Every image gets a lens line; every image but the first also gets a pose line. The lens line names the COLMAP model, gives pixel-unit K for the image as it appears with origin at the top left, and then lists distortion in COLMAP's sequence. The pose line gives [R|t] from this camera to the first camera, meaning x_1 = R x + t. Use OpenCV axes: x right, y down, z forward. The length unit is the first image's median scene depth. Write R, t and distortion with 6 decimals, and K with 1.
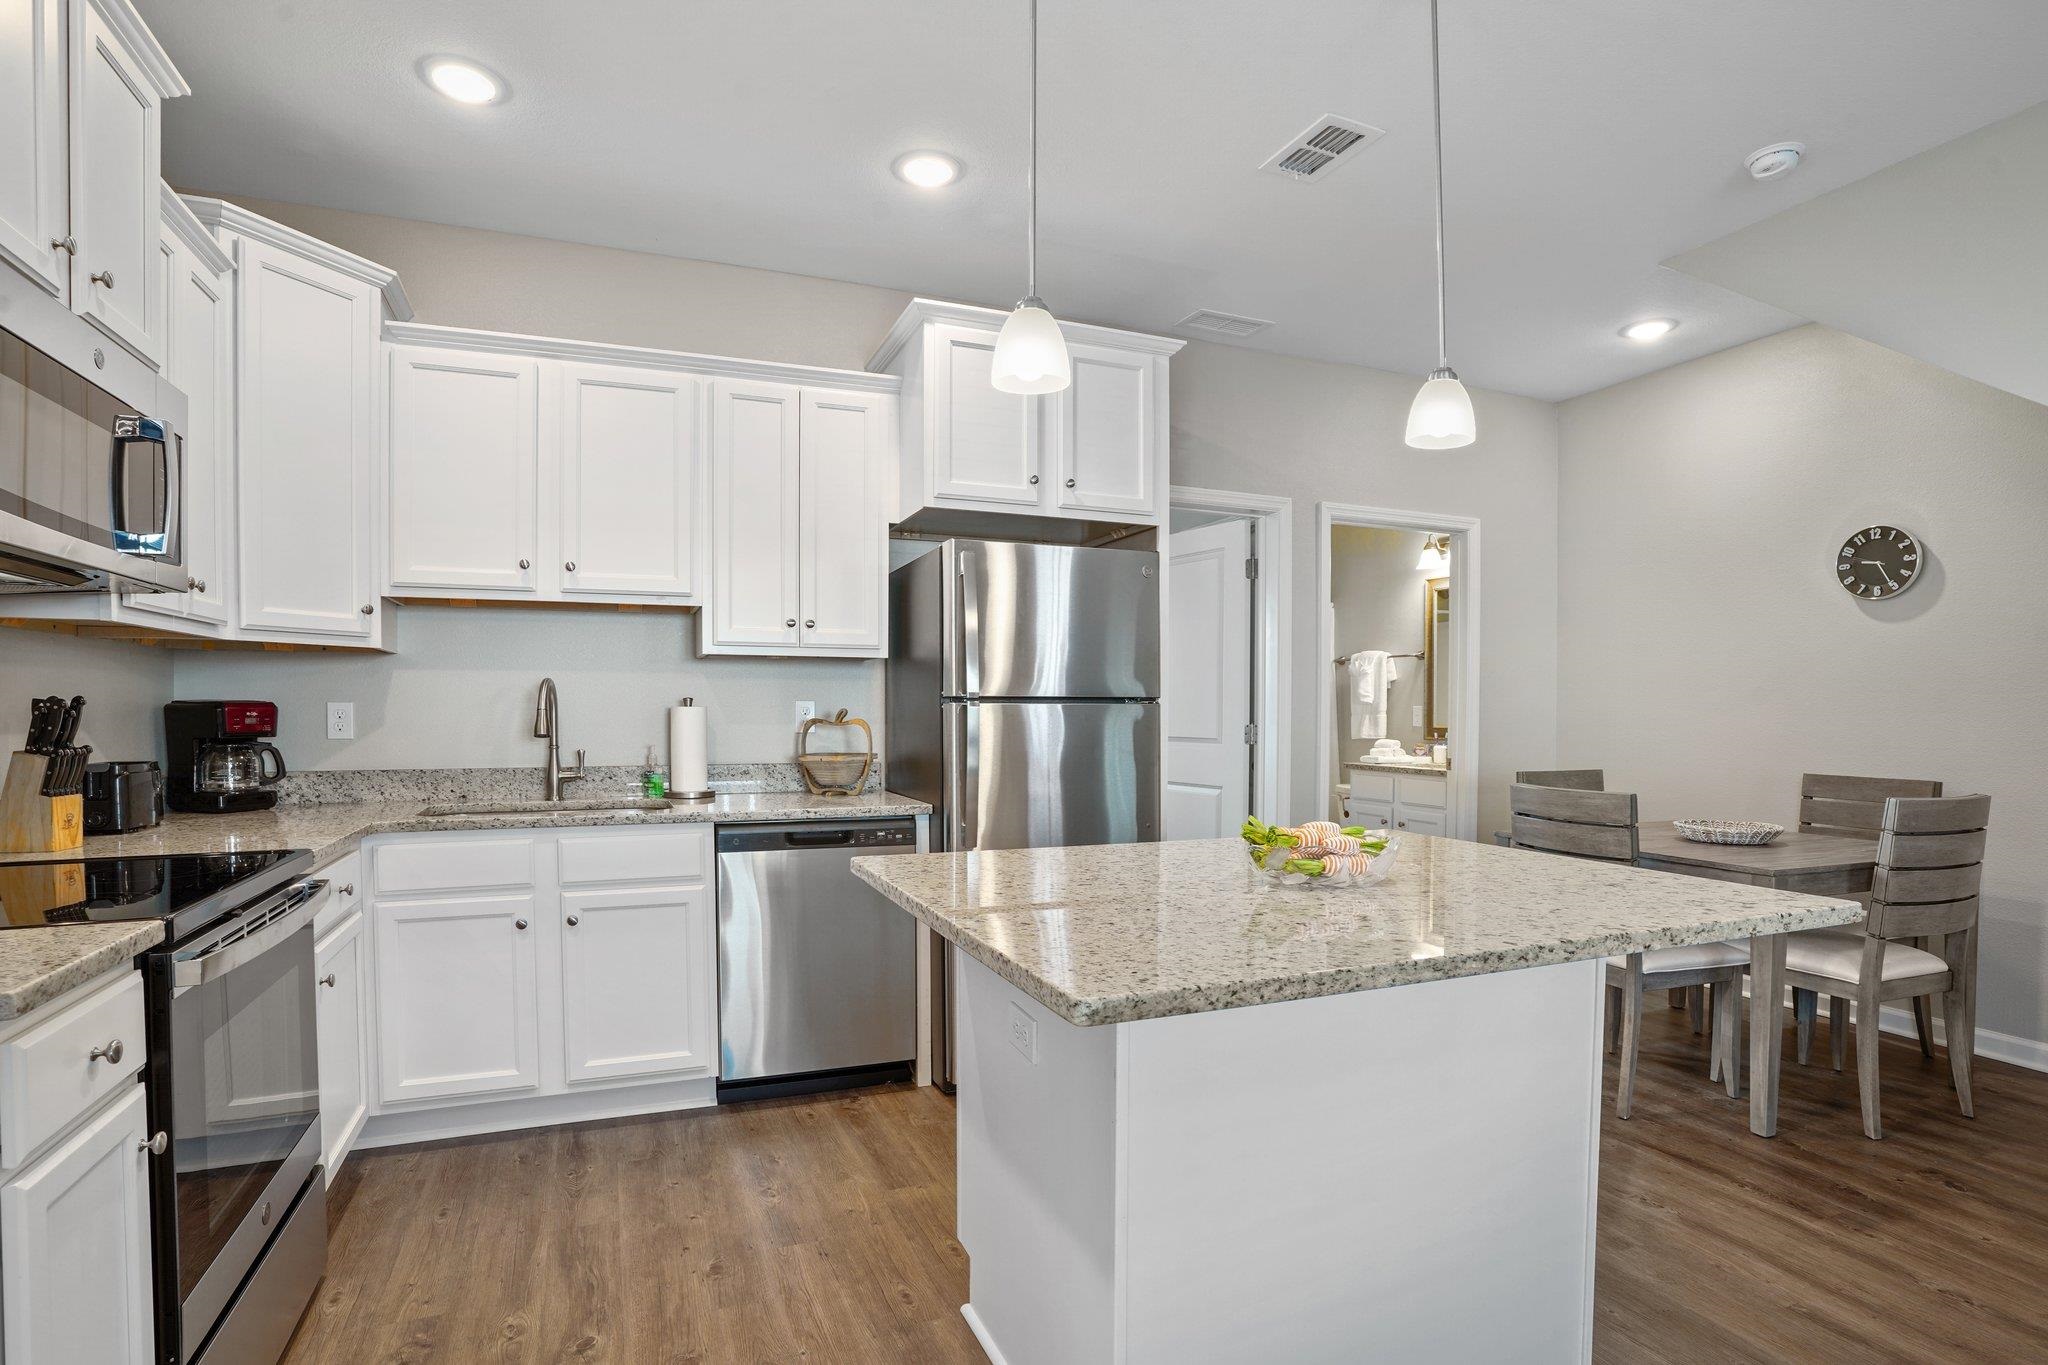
lens RADIAL K [[1020.8, 0, 1020.9], [0, 1020.8, 736.1], [0, 0, 1]] dist [-0.073097, 0.030540]
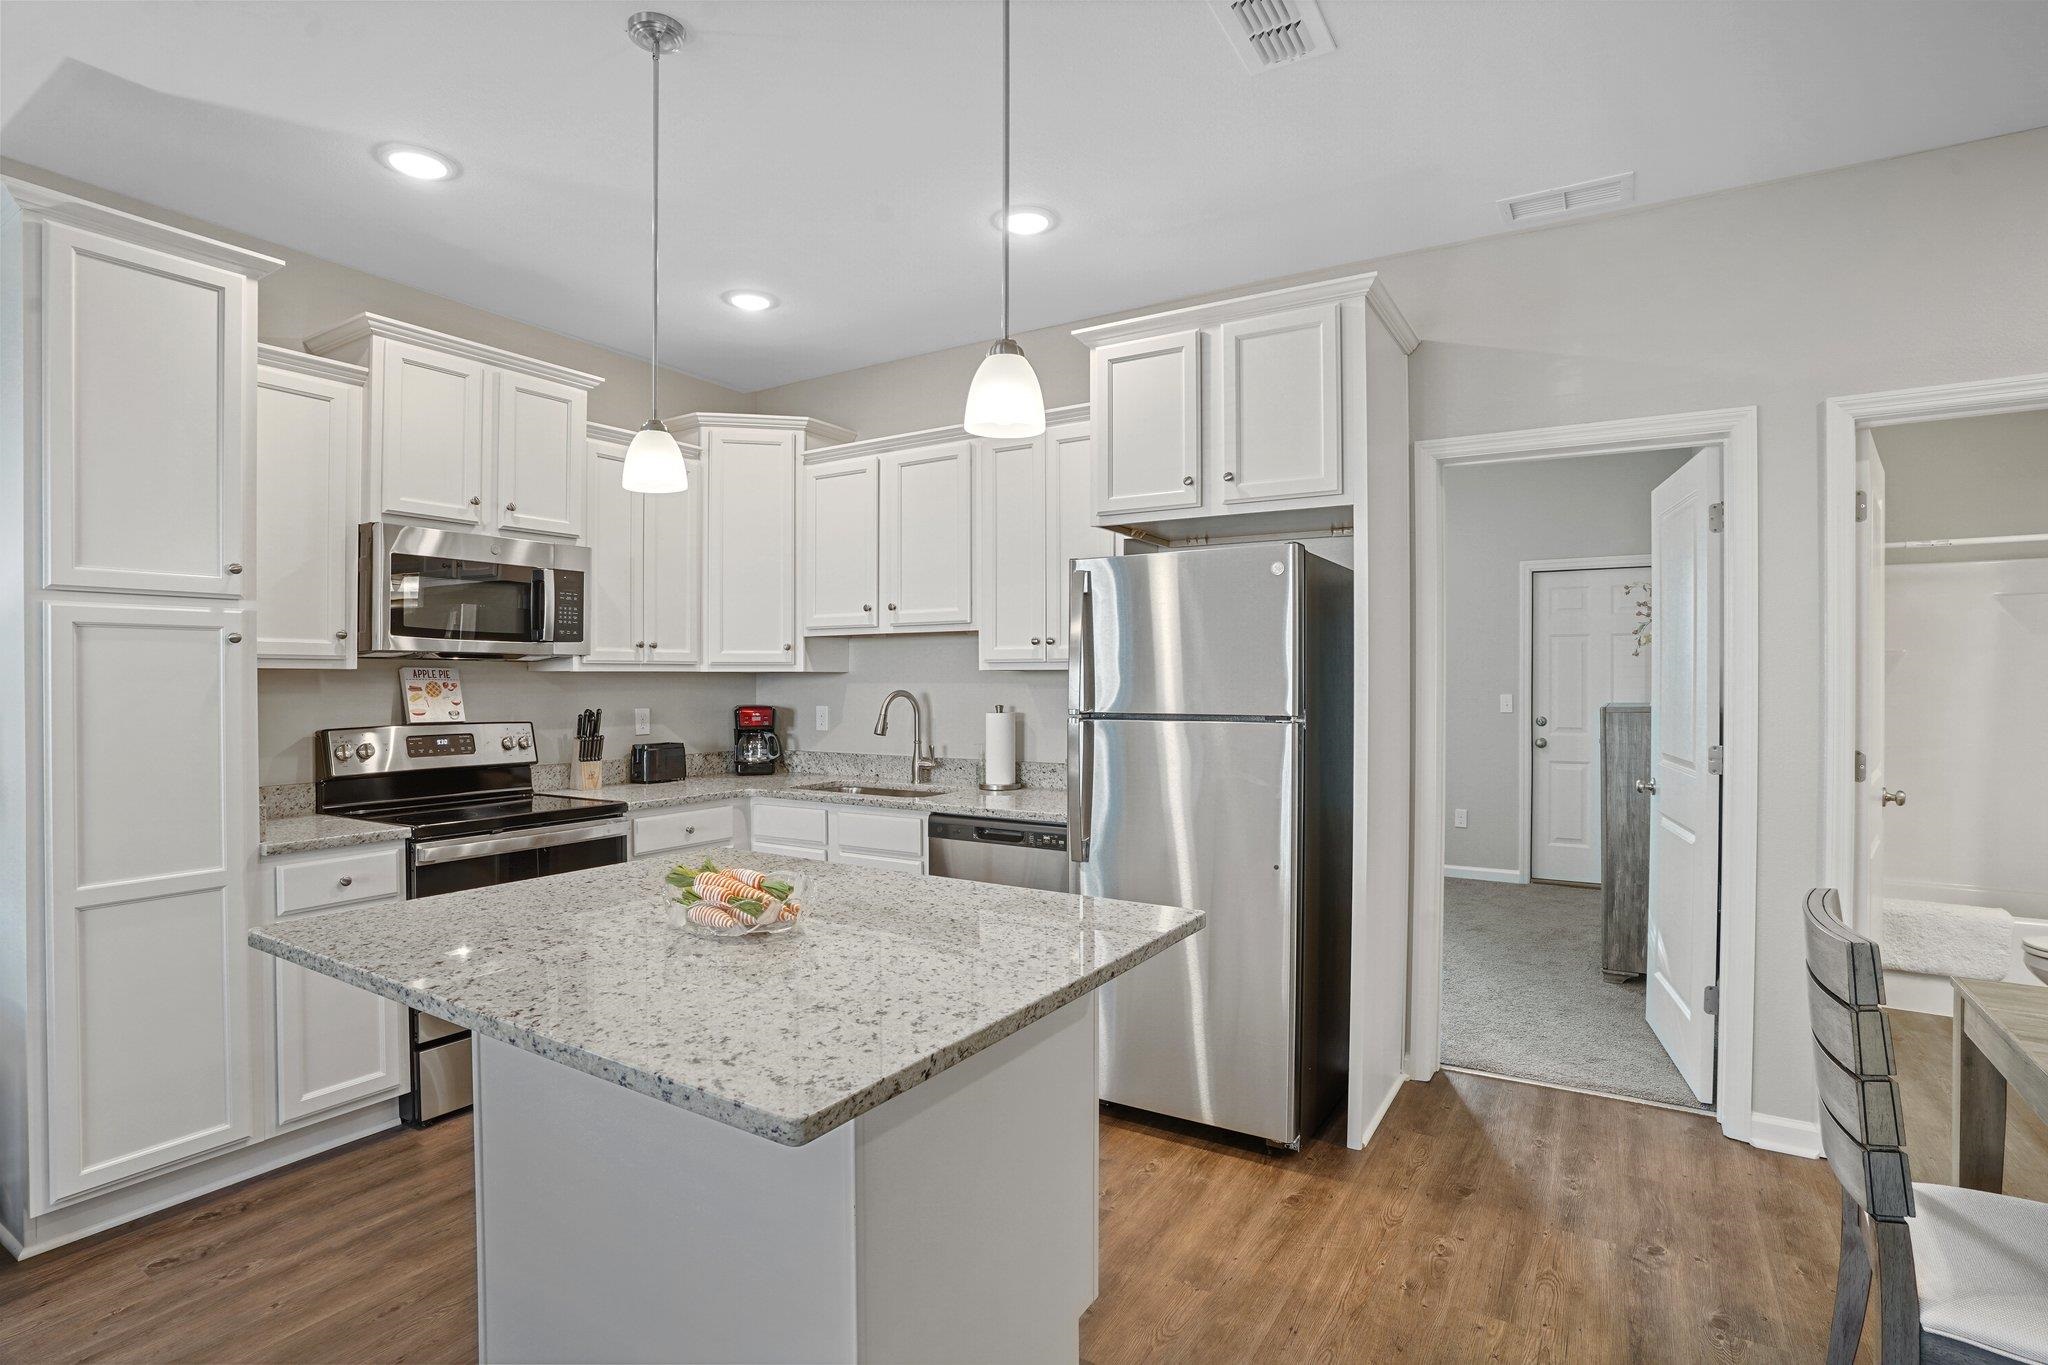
lens RADIAL K [[1020.8, 0, 1005.3], [0, 1020.8, 683.3], [0, 0, 1]] dist [-0.073097, 0.030540]
pose [[0.581477, 0.000788, -0.813563, 0.680949], [-0.018872, 0.999744, -0.012520, -0.050724], [0.813344, 0.022634, 0.581342, 0.321180]]
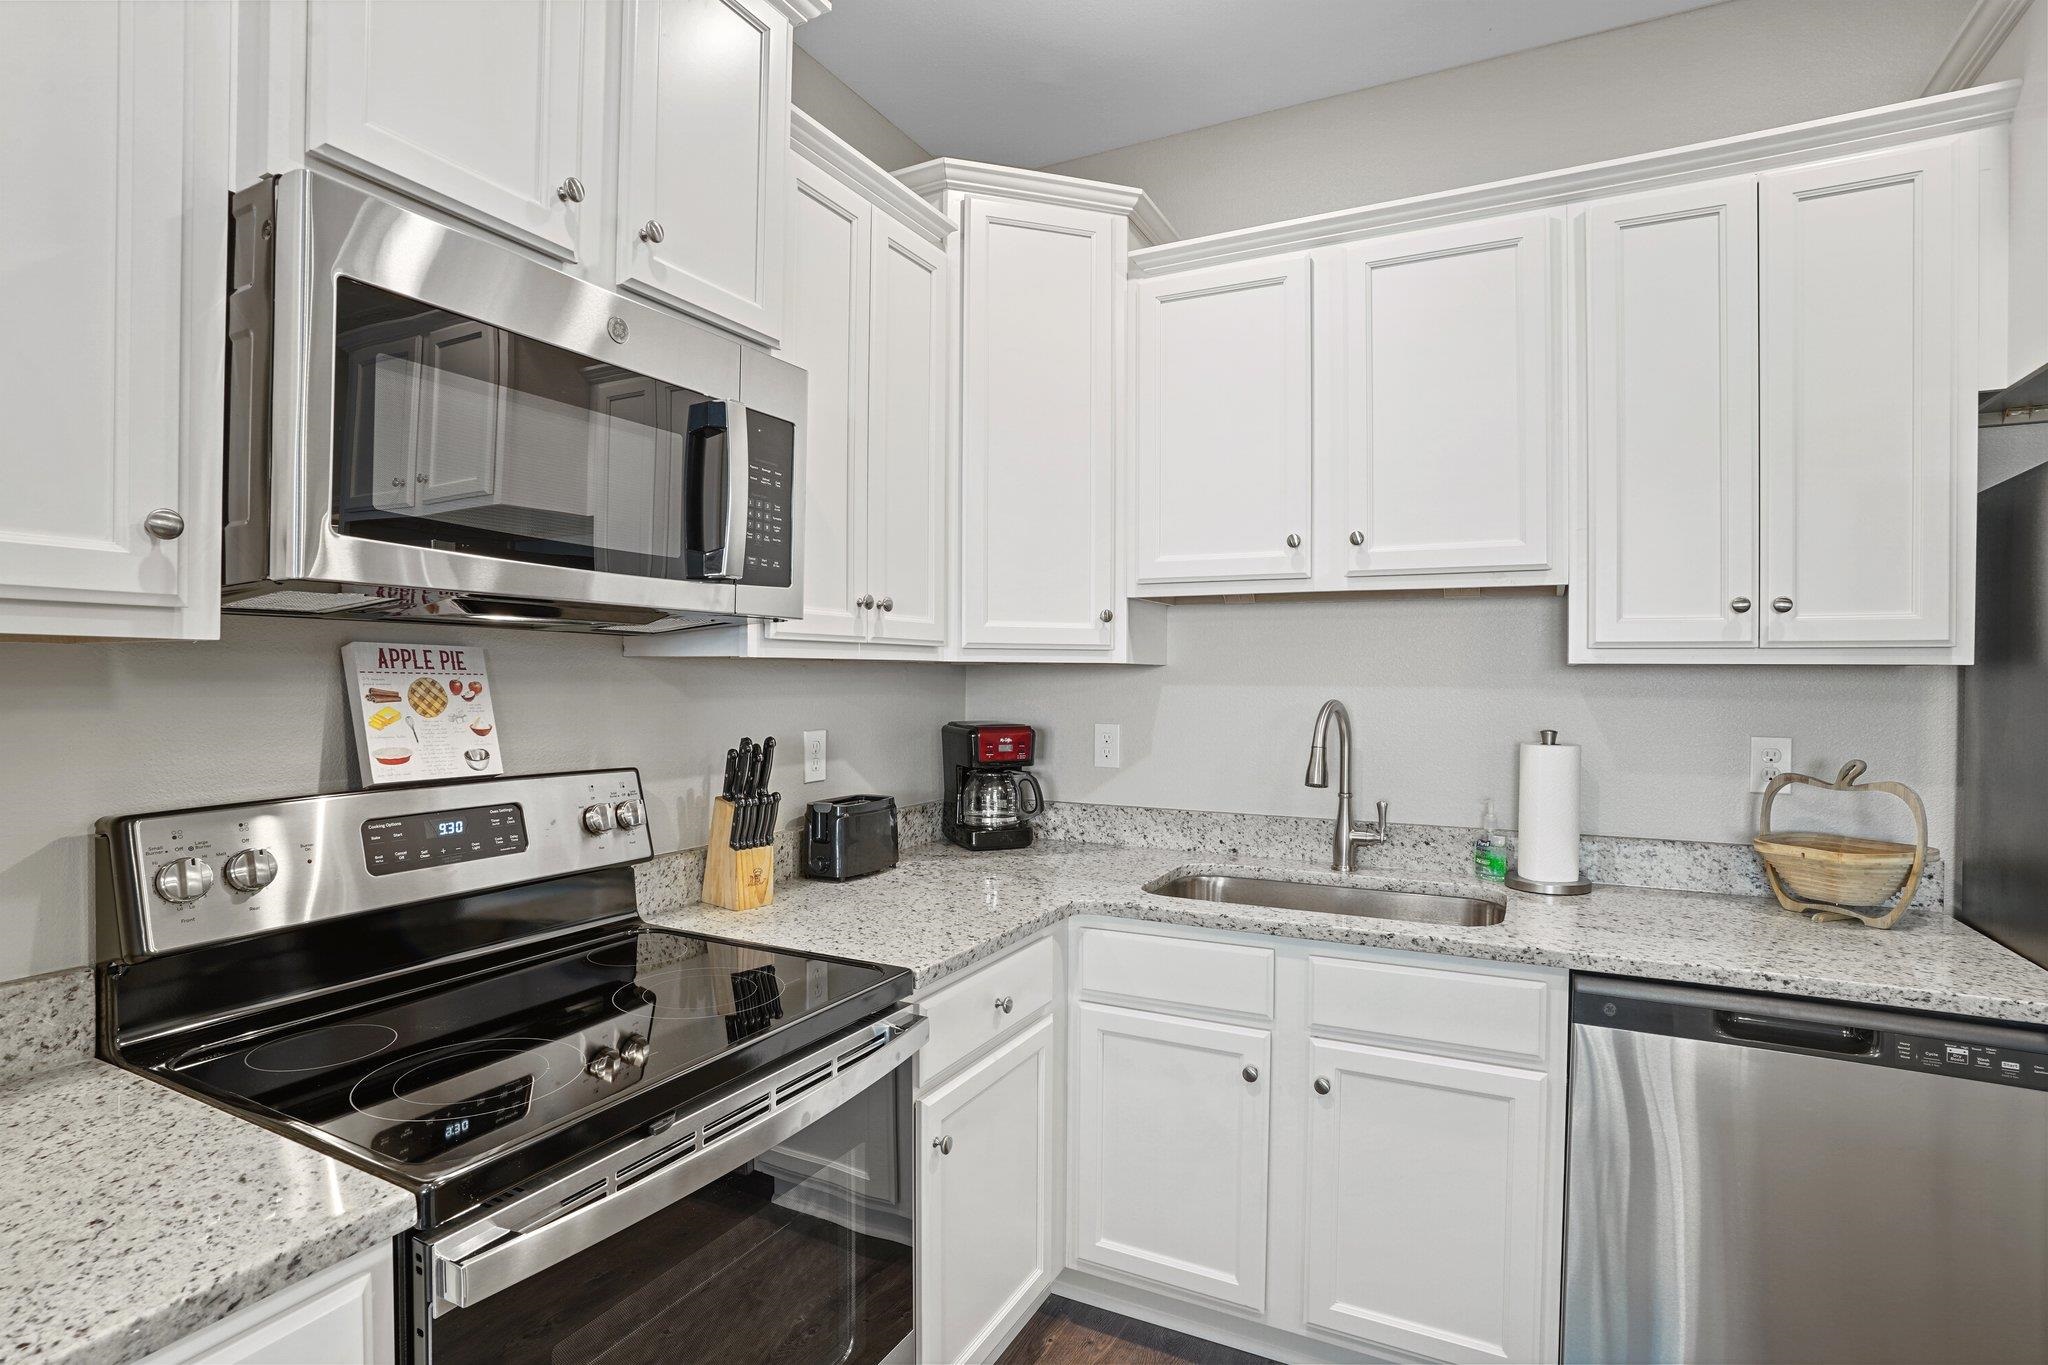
lens RADIAL K [[1020.8, 0, 1010.3], [0, 1020.8, 684.5], [0, 0, 1]] dist [-0.073097, 0.030540]
pose [[0.639367, 0.007866, -0.768862, -0.068501], [-0.025531, 0.999613, -0.011004, -0.053350], [0.768478, 0.026665, 0.639320, 0.363628]]
